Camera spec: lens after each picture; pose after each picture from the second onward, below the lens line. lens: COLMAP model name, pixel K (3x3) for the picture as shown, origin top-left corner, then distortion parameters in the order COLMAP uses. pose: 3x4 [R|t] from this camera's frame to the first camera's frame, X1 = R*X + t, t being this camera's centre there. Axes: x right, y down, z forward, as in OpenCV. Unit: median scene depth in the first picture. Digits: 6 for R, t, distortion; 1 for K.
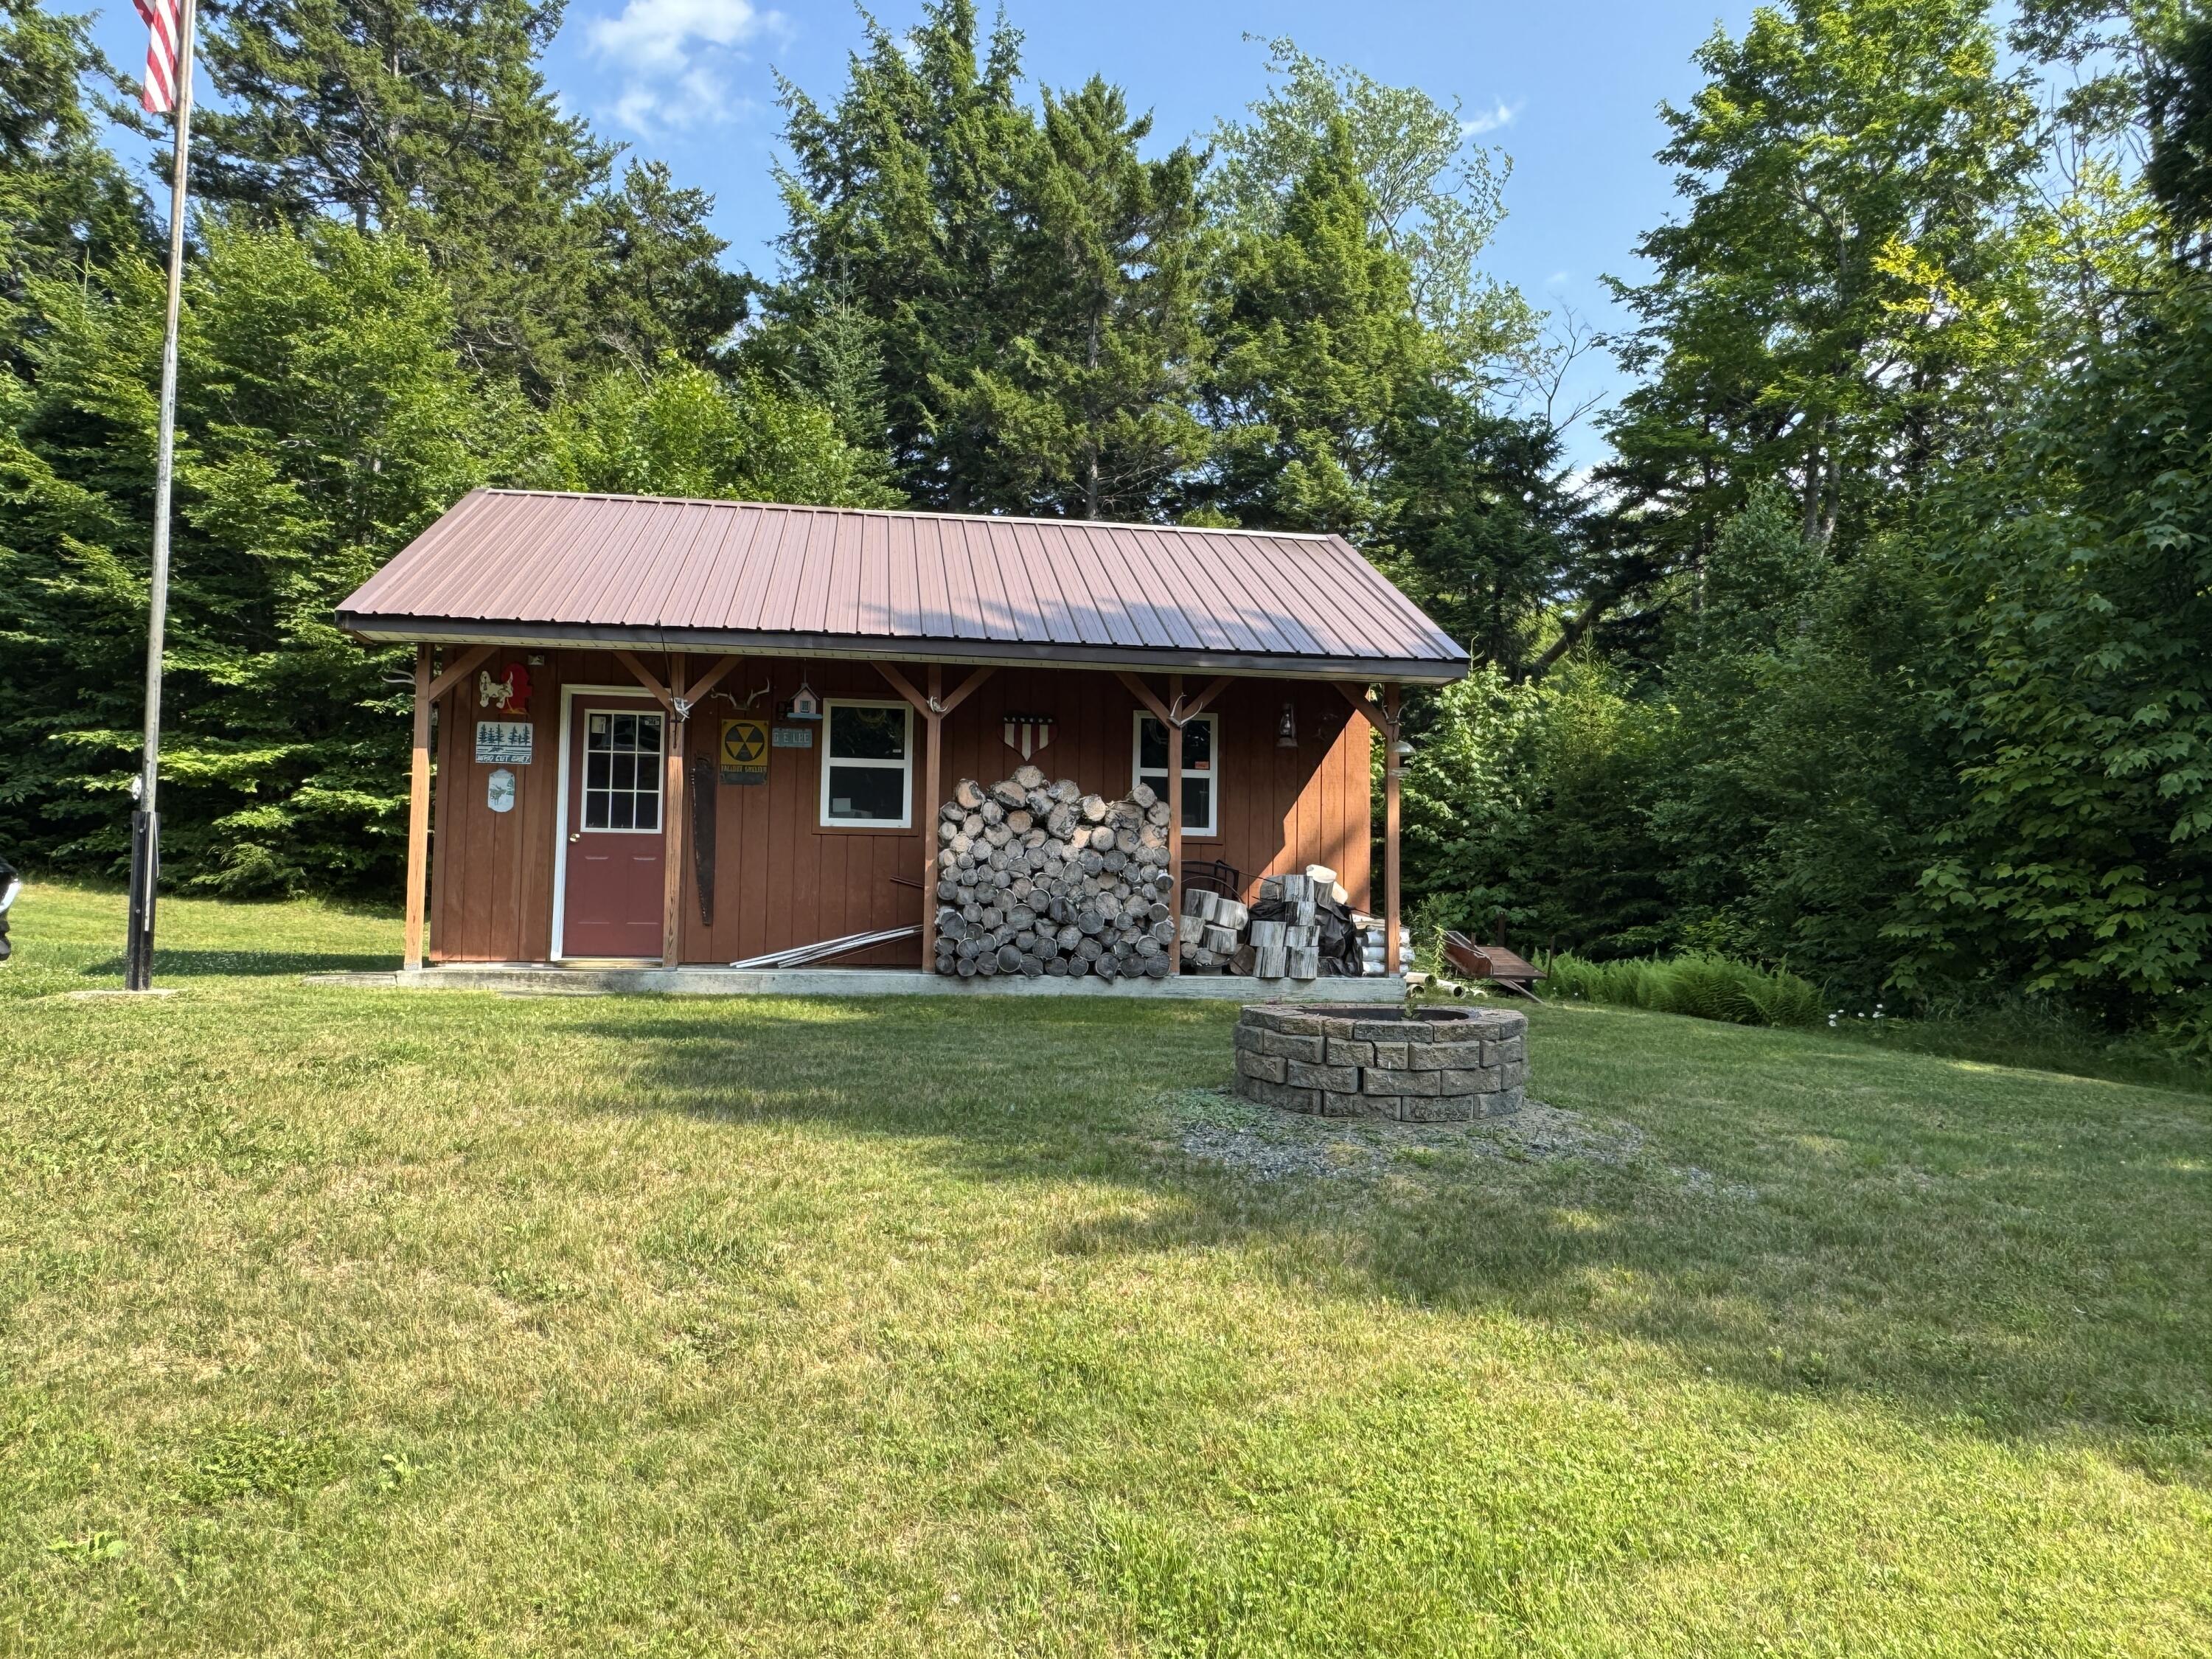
lens RADIAL K [[1460.8, 0, 1100.3], [0, 1460.8, 842.8], [0, 0, 1]] dist [-0.000977, -0.001446]
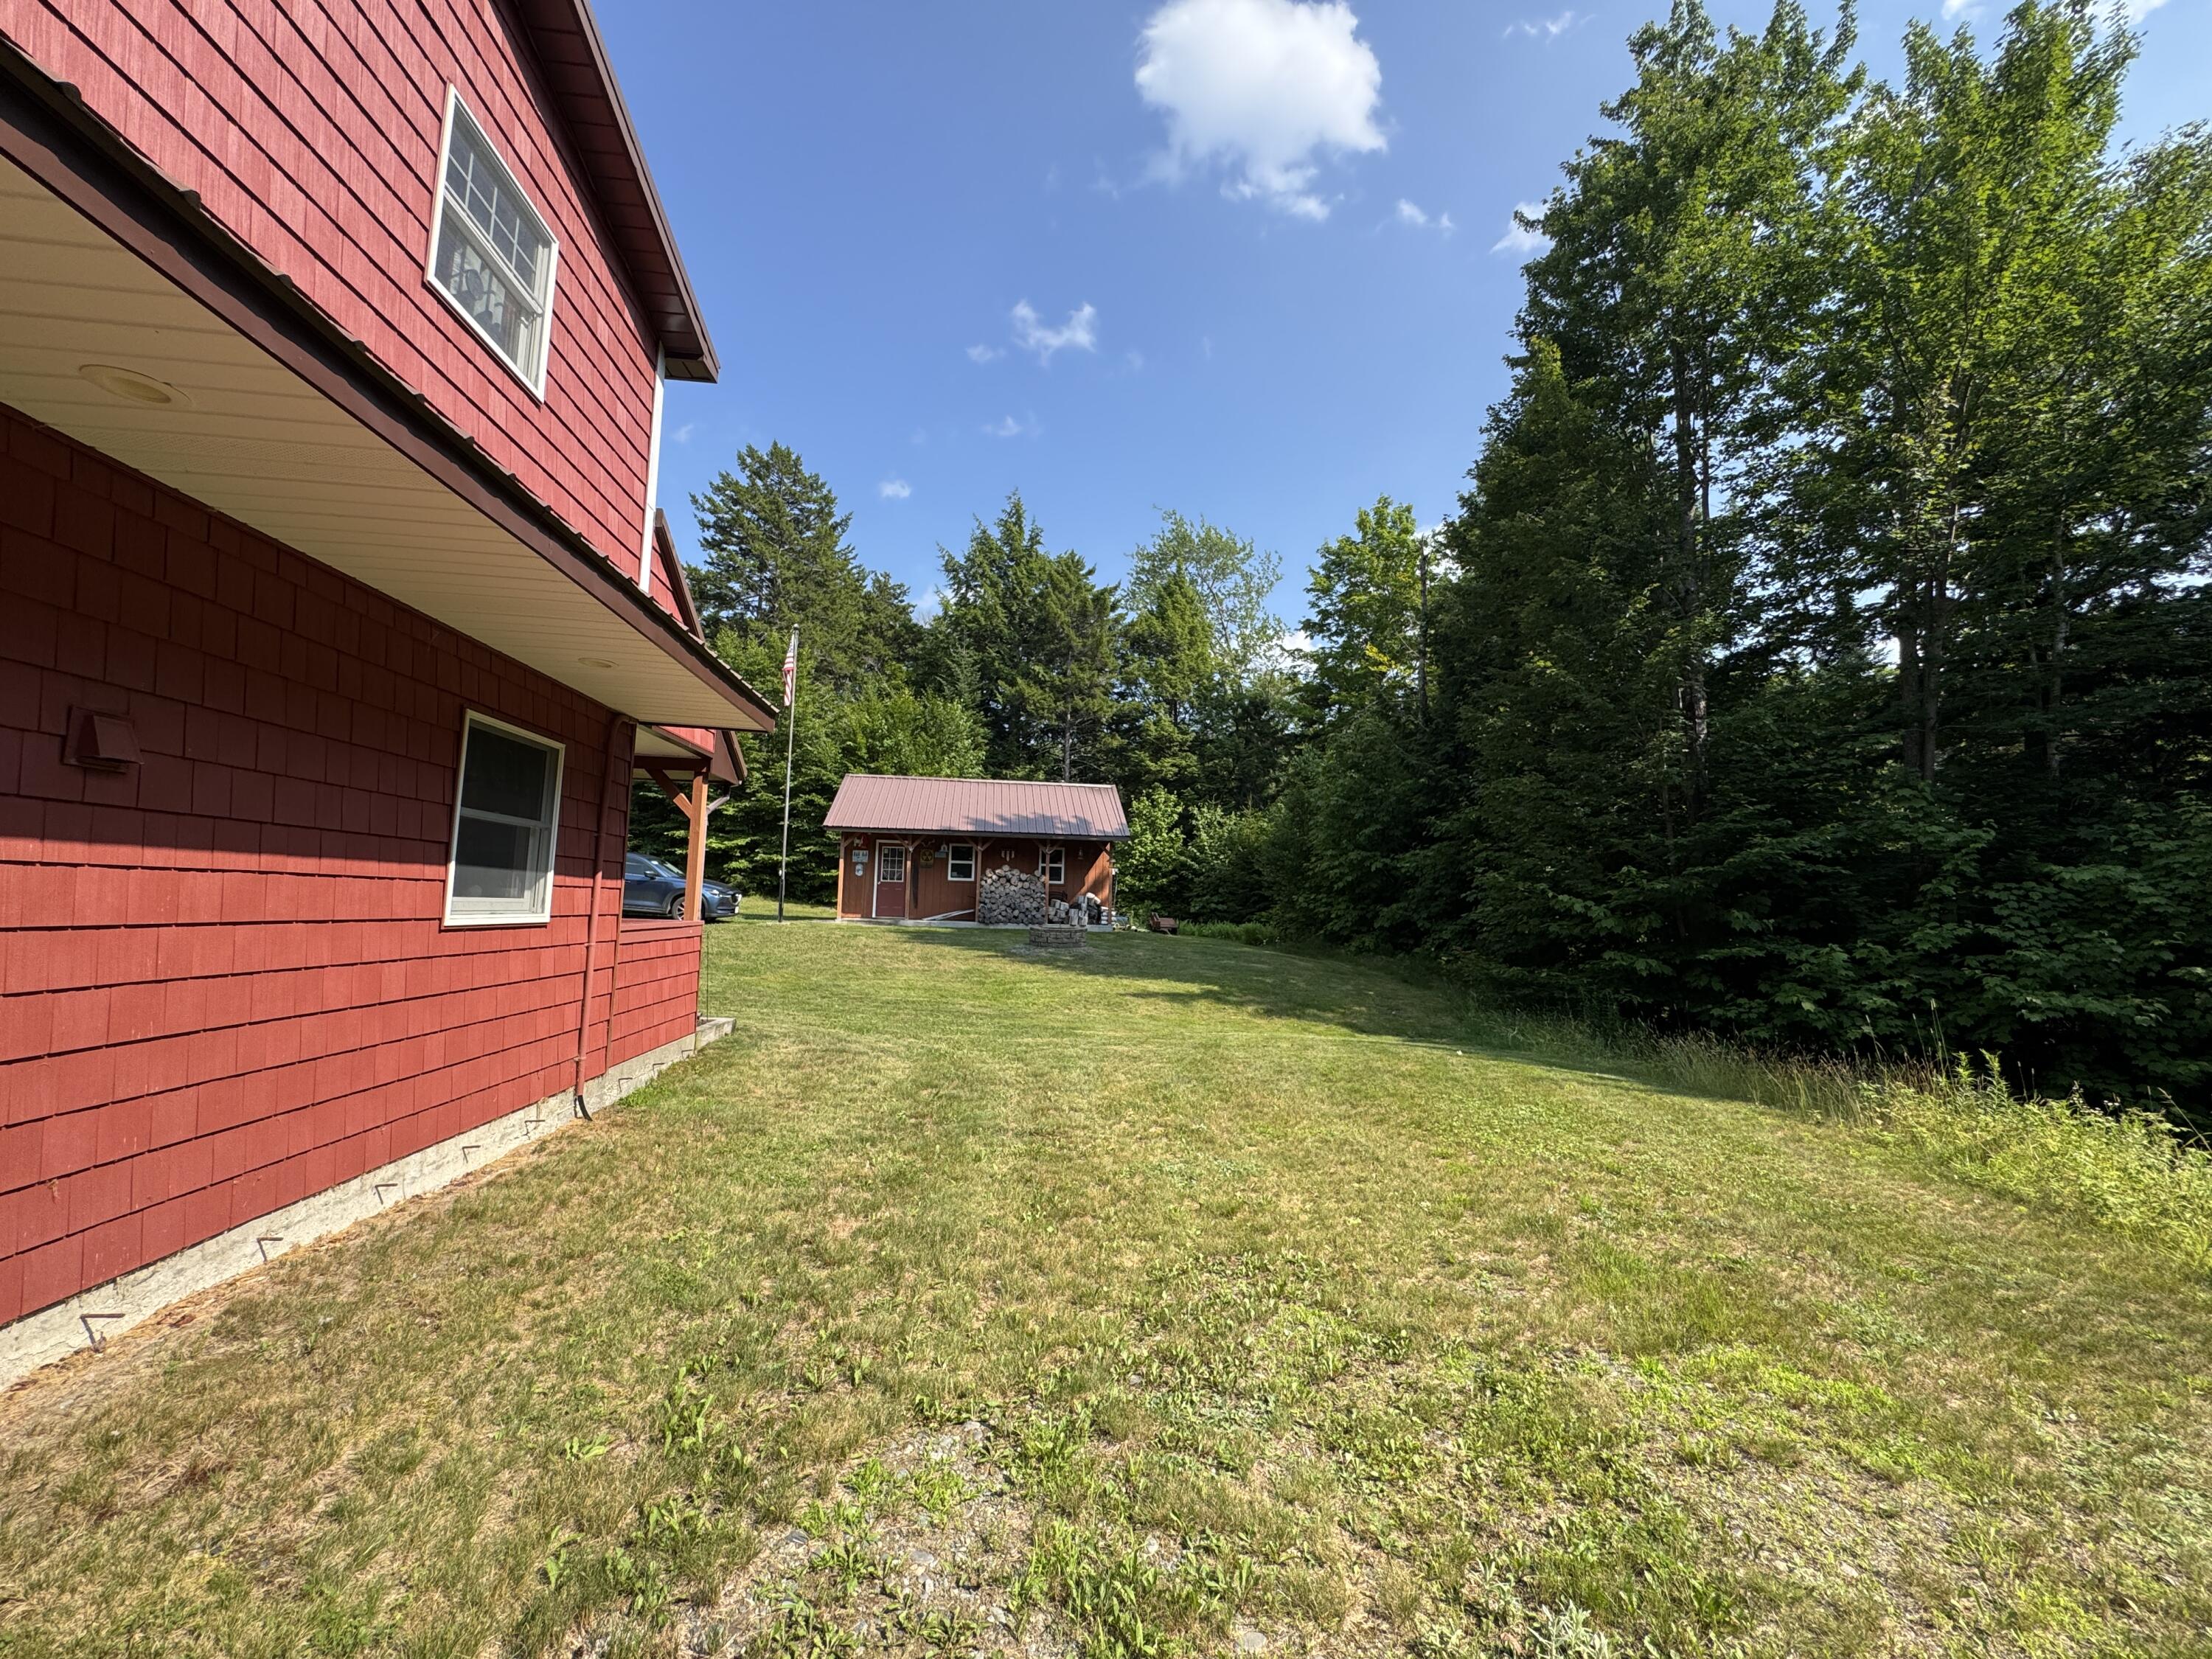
lens RADIAL K [[876.2, 0, 1105.3], [0, 876.2, 812.0], [0, 0, 1]] dist [-0.000957, -0.001171]
pose [[0.999771, 0.011471, -0.018076, 0.224139], [-0.012437, 0.998450, -0.054253, -0.065198], [0.017426, 0.054465, 0.998364, -1.112556]]
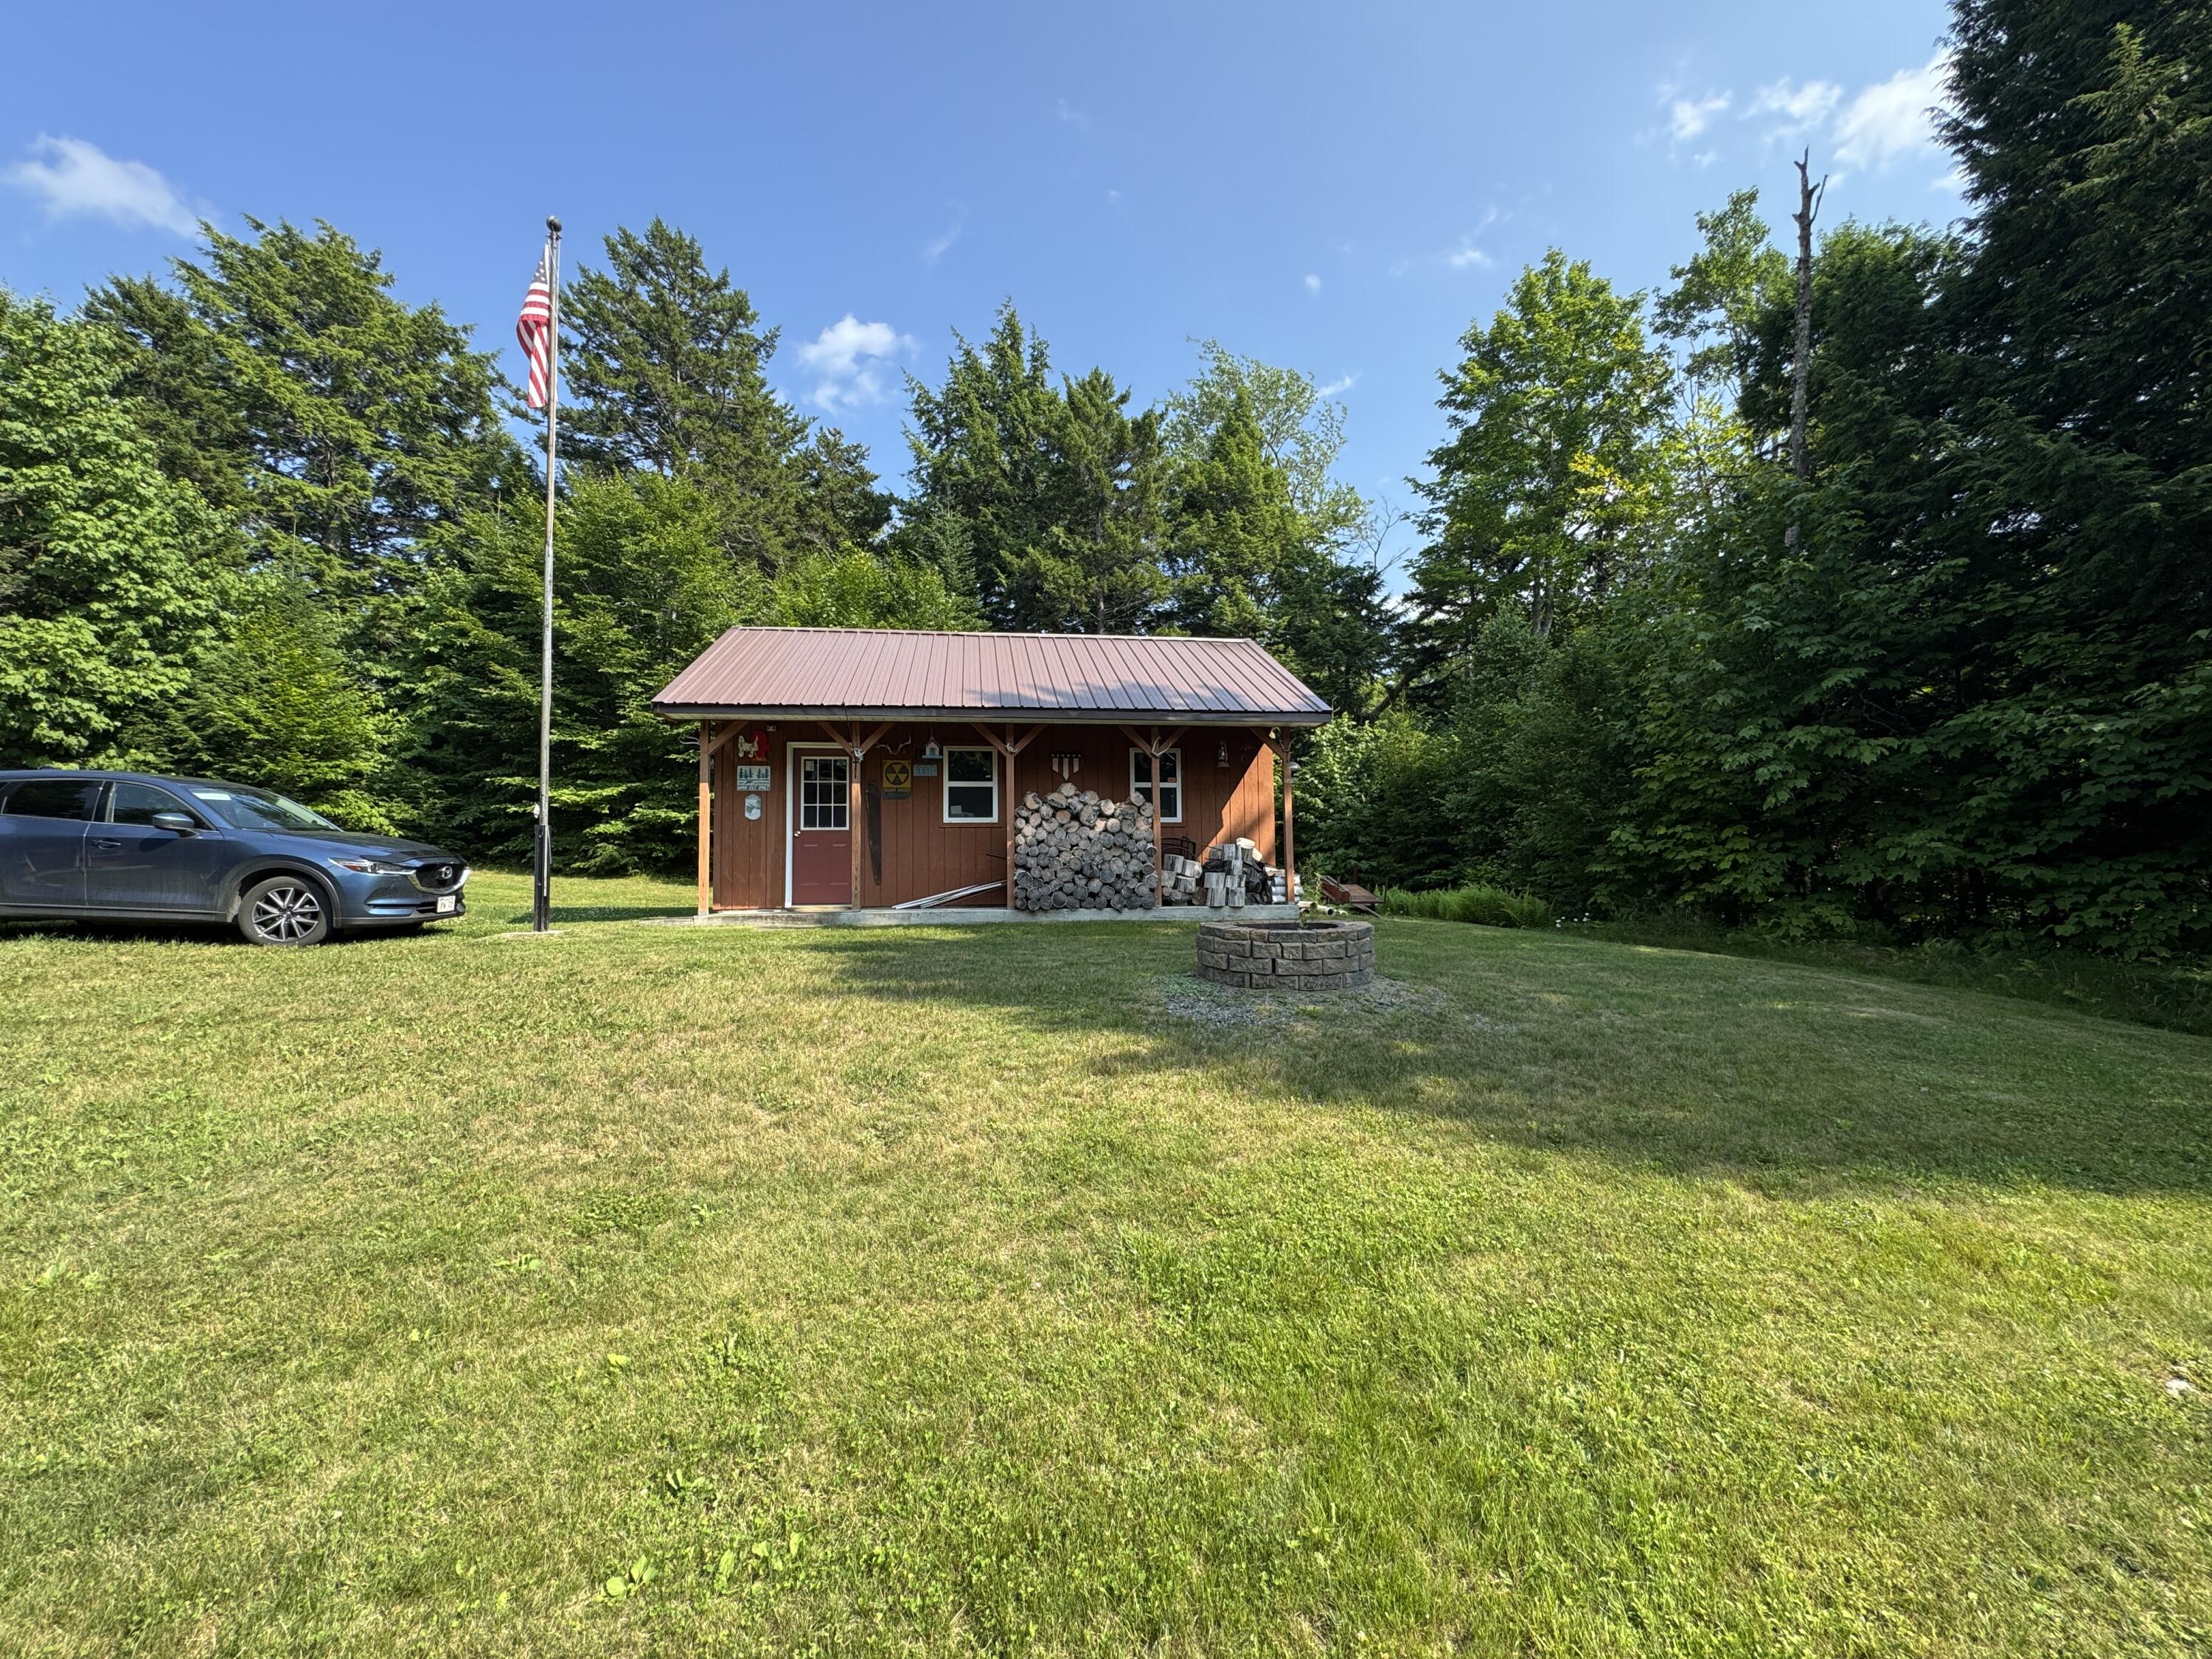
lens RADIAL K [[876.2, 0, 1097.4], [0, 876.2, 832.1], [0, 0, 1]] dist [-0.000957, -0.001171]
pose [[0.999491, -0.027613, -0.015948, -0.000621], [0.027663, 0.999613, 0.002926, 0.001208], [0.015861, -0.003365, 0.999869, 0.003065]]
